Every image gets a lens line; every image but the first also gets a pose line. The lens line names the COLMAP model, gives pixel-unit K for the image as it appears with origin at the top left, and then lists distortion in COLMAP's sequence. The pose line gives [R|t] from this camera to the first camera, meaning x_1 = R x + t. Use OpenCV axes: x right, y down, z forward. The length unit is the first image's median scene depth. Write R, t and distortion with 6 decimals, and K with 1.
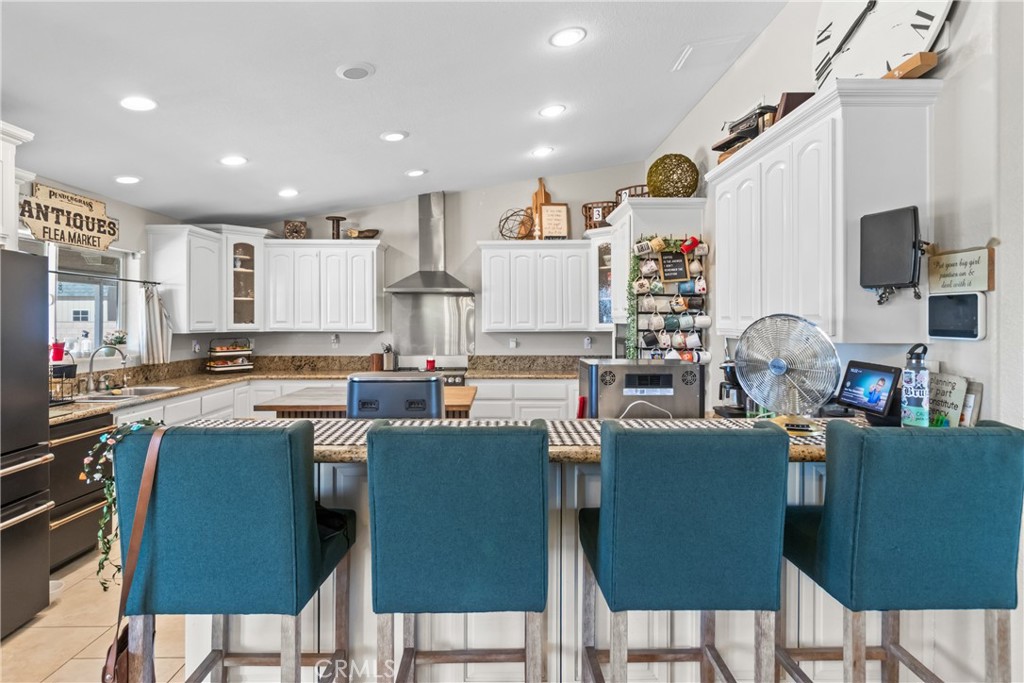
lens RADIAL K [[558.7, 0, 515.1], [0, 558.7, 319.0], [0, 0, 1]] dist [0.001590, 0.001495]
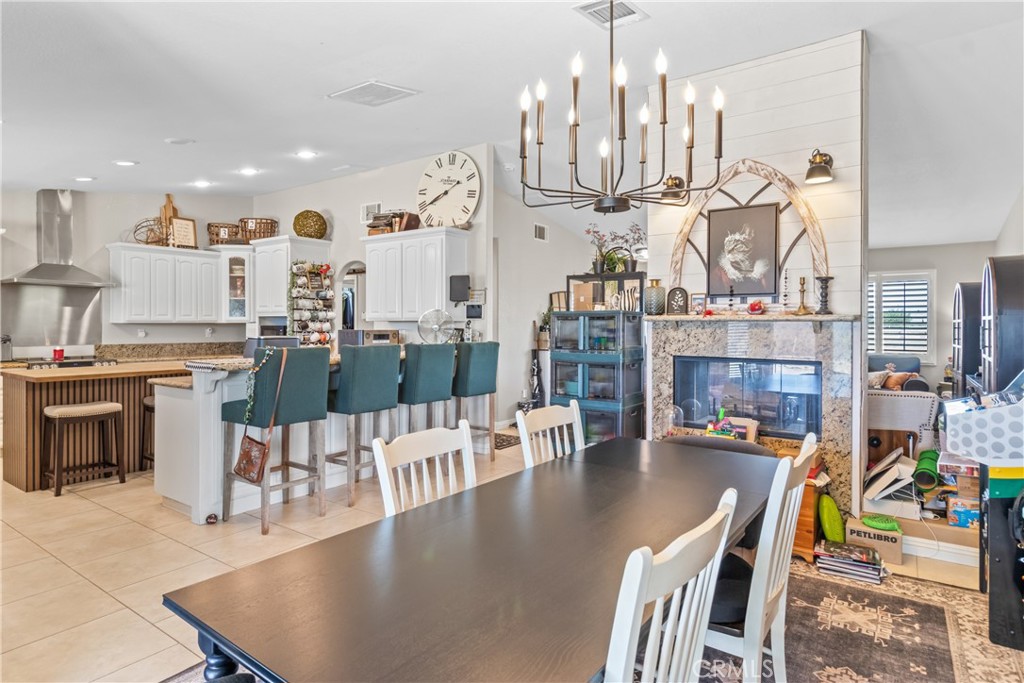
lens RADIAL K [[558.7, 0, 515.1], [0, 558.7, 319.0], [0, 0, 1]] dist [0.001590, 0.001495]
pose [[0.595332, 0.012772, 0.803378, -0.677326], [-0.007596, 0.999918, -0.010267, 0.028486], [-0.803444, 0.000010, 0.595381, -0.437864]]
